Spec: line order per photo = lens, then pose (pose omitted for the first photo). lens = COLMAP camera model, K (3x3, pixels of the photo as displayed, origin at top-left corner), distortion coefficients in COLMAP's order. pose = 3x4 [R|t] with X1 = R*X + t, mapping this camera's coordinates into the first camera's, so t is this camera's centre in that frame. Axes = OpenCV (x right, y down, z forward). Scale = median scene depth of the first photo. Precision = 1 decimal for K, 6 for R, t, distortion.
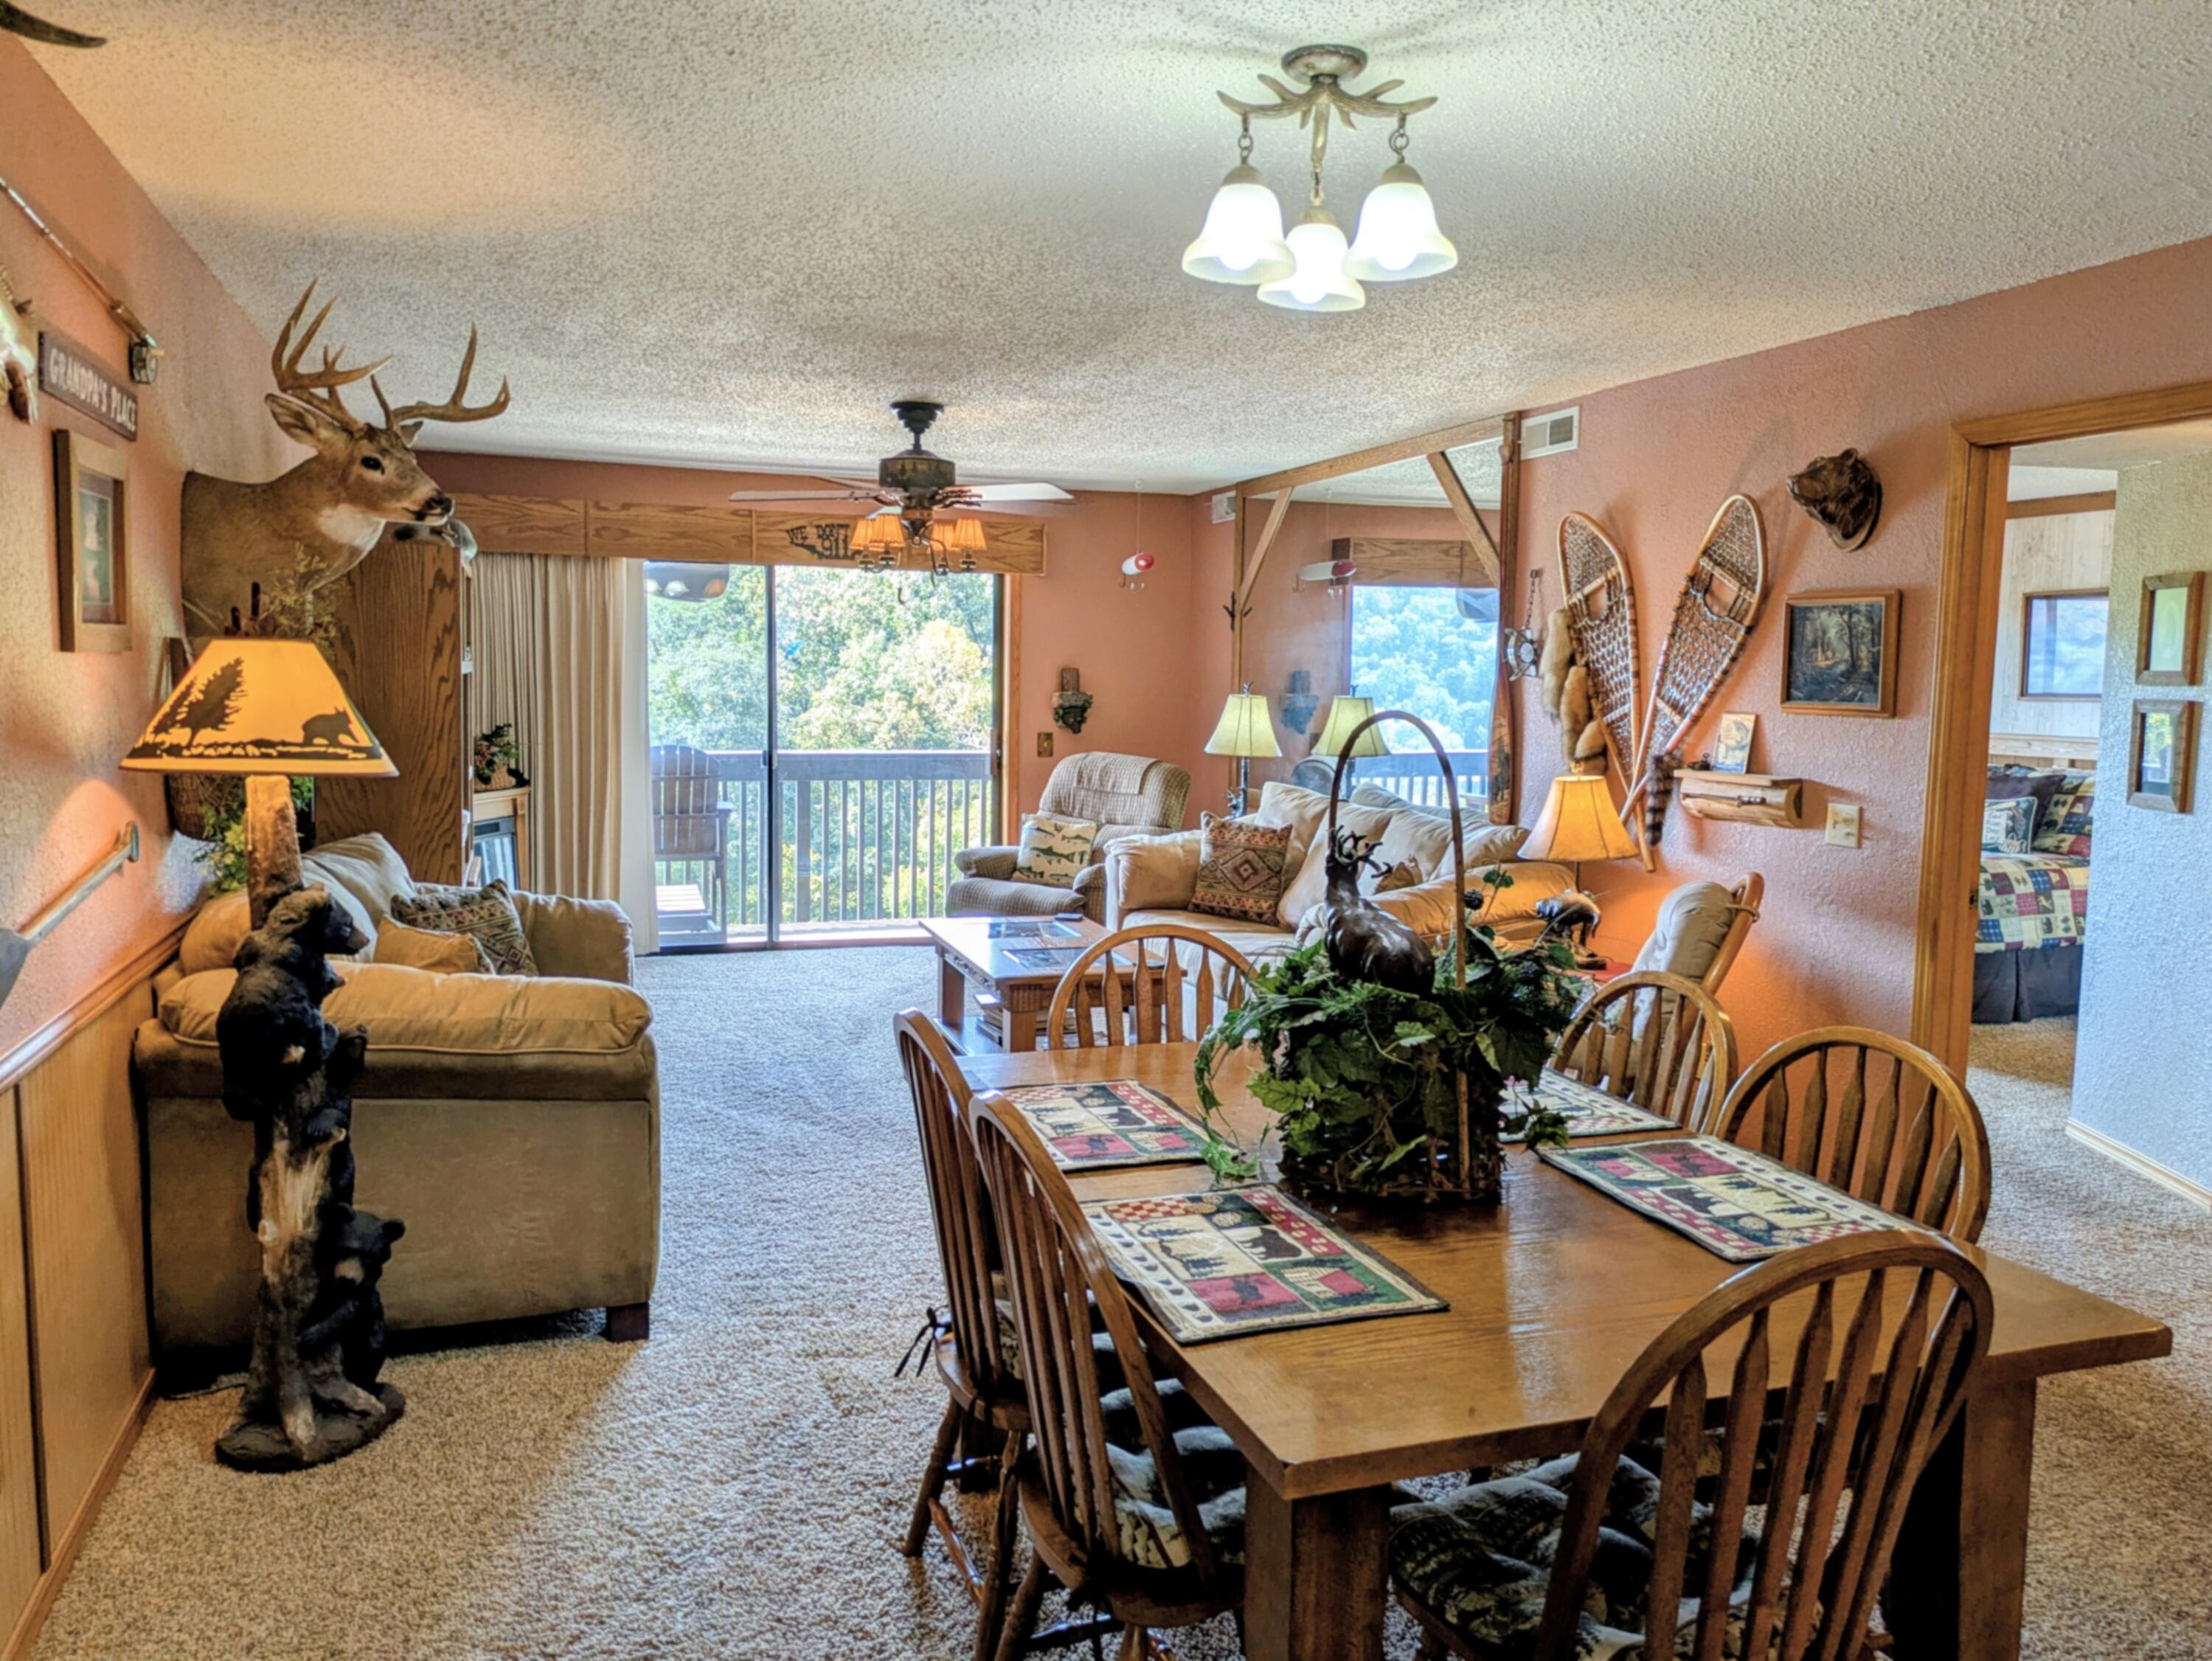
lens RADIAL K [[1676.7, 0, 1117.2], [0, 1676.7, 819.1], [0, 0, 1]] dist [0.055457, -0.023476]
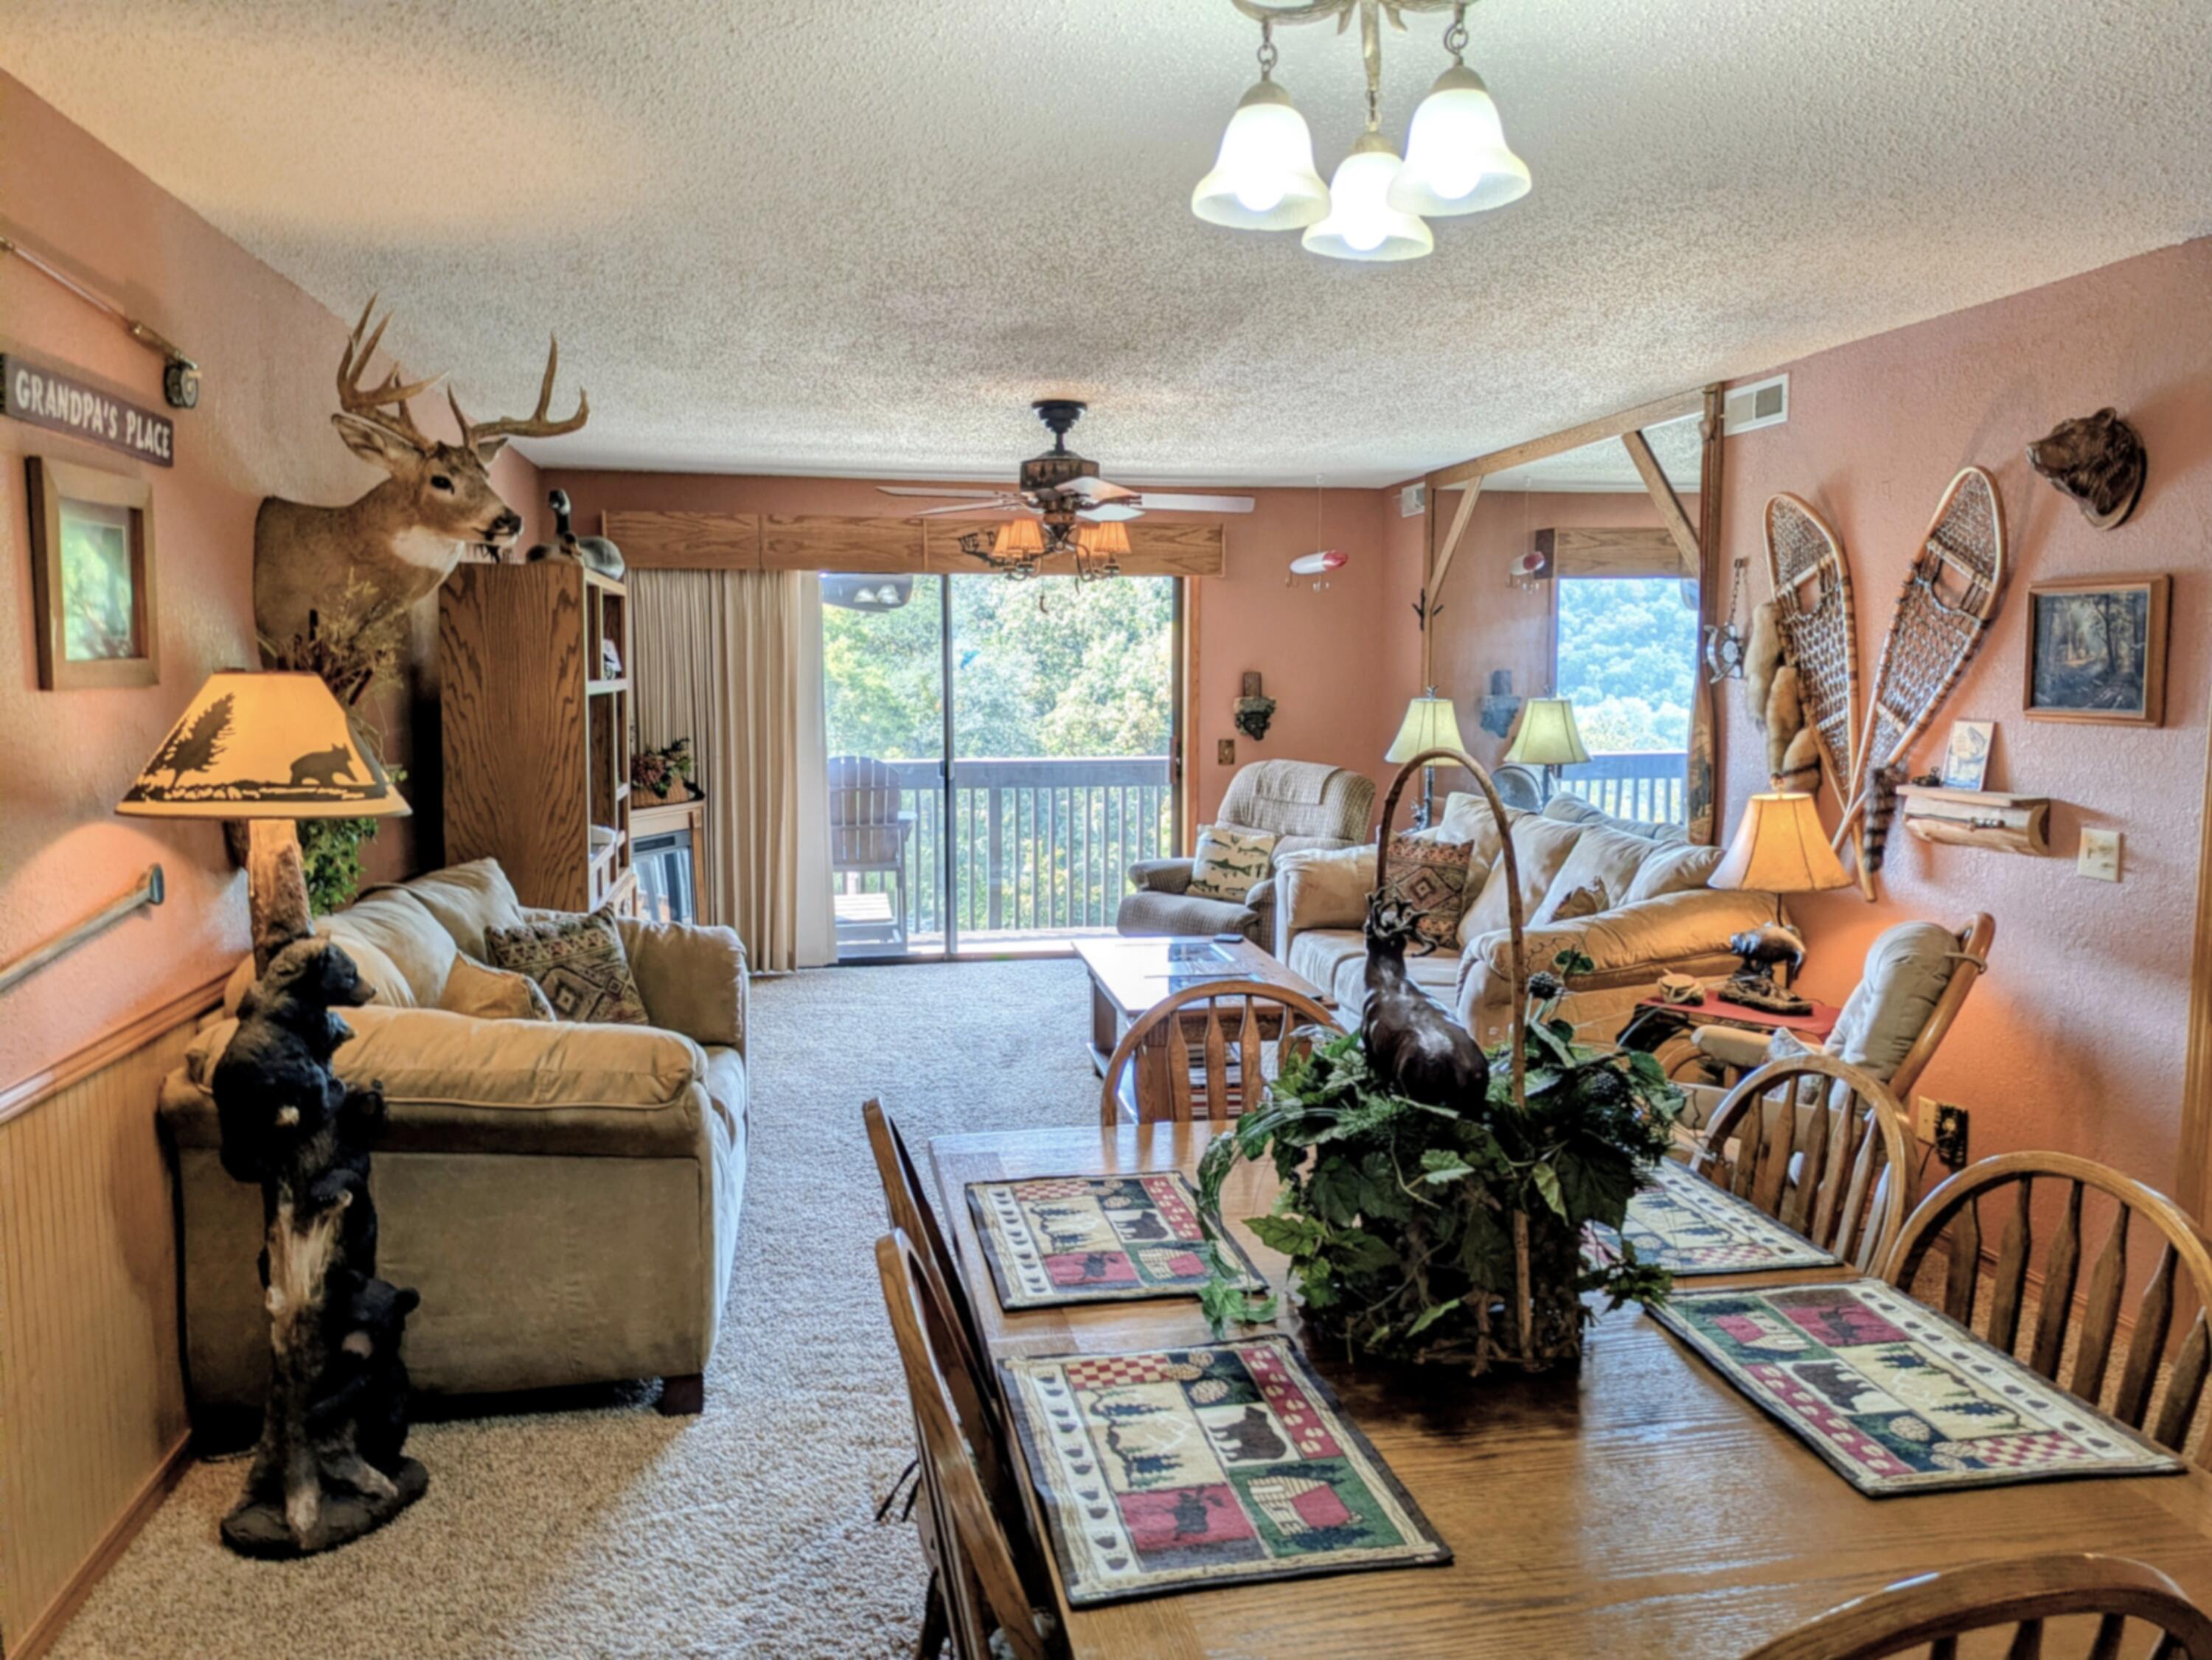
lens RADIAL K [[1662.2, 0, 1099.7], [0, 1662.2, 820.7], [0, 0, 1]] dist [0.054110, -0.048579]
pose [[0.988839, -0.001780, -0.148980, 0.080136], [0.002132, 0.999995, 0.002201, -0.021047], [0.148976, -0.002494, 0.988838, 0.125850]]
